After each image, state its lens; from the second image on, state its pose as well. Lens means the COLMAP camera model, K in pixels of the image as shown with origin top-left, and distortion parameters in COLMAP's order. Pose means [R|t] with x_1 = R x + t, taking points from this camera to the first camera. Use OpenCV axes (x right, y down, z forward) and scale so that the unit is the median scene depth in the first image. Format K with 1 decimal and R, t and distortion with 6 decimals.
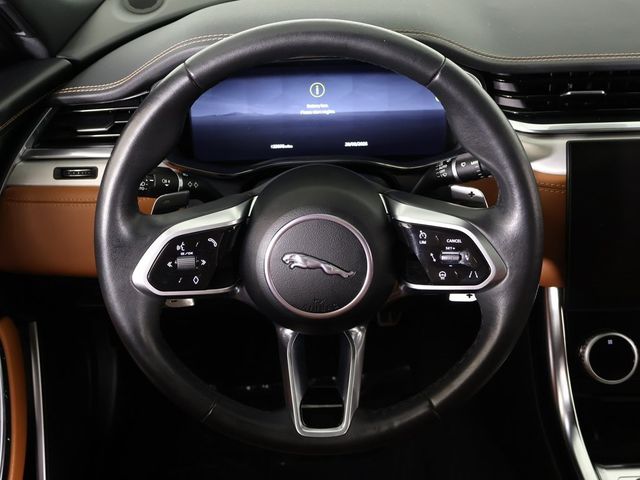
lens RADIAL K [[769.4, 0, 320.0], [0, 769.4, 240.0], [0, 0, 1]] dist [-0.010272, -0.001326]
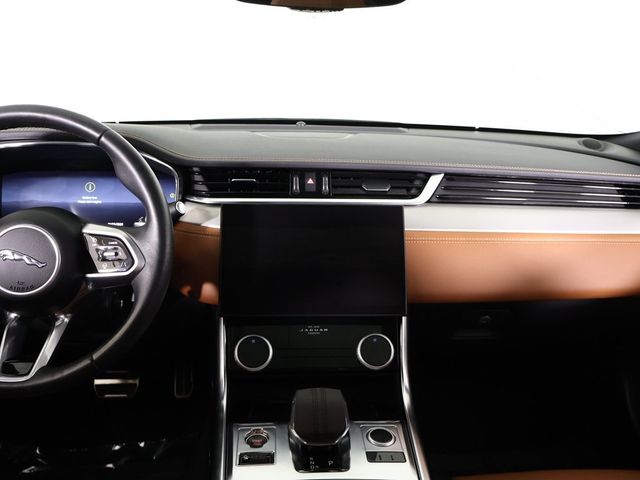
lens RADIAL K [[606.9, 0, 321.9], [0, 606.9, 225.4], [0, 0, 1]] dist [-0.009368, -0.013304]
pose [[0.996498, 0.032948, 0.076850, 0.416007], [-0.005799, 0.944111, -0.329576, 0.305281], [-0.083414, 0.327977, 0.940996, -0.150901]]
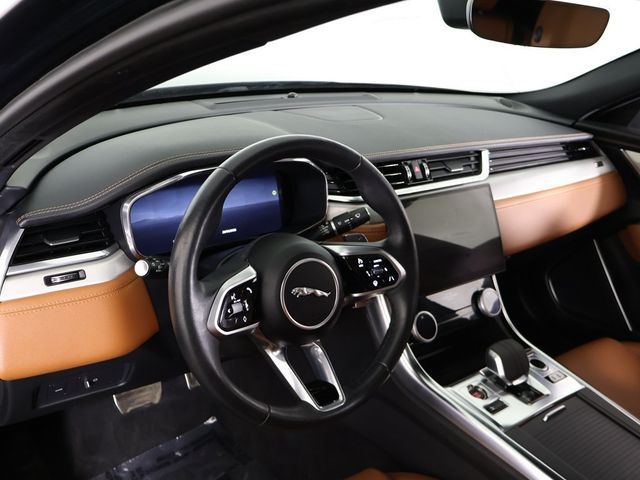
lens RADIAL K [[652.1, 0, 320.0], [0, 652.1, 240.0], [0, 0, 1]] dist [-0.073923, -0.005719]
pose [[0.793464, -0.142663, 0.591660, -0.617872], [0.240972, 0.966336, -0.090156, 0.044586], [-0.558880, 0.214109, 0.801131, -0.045276]]
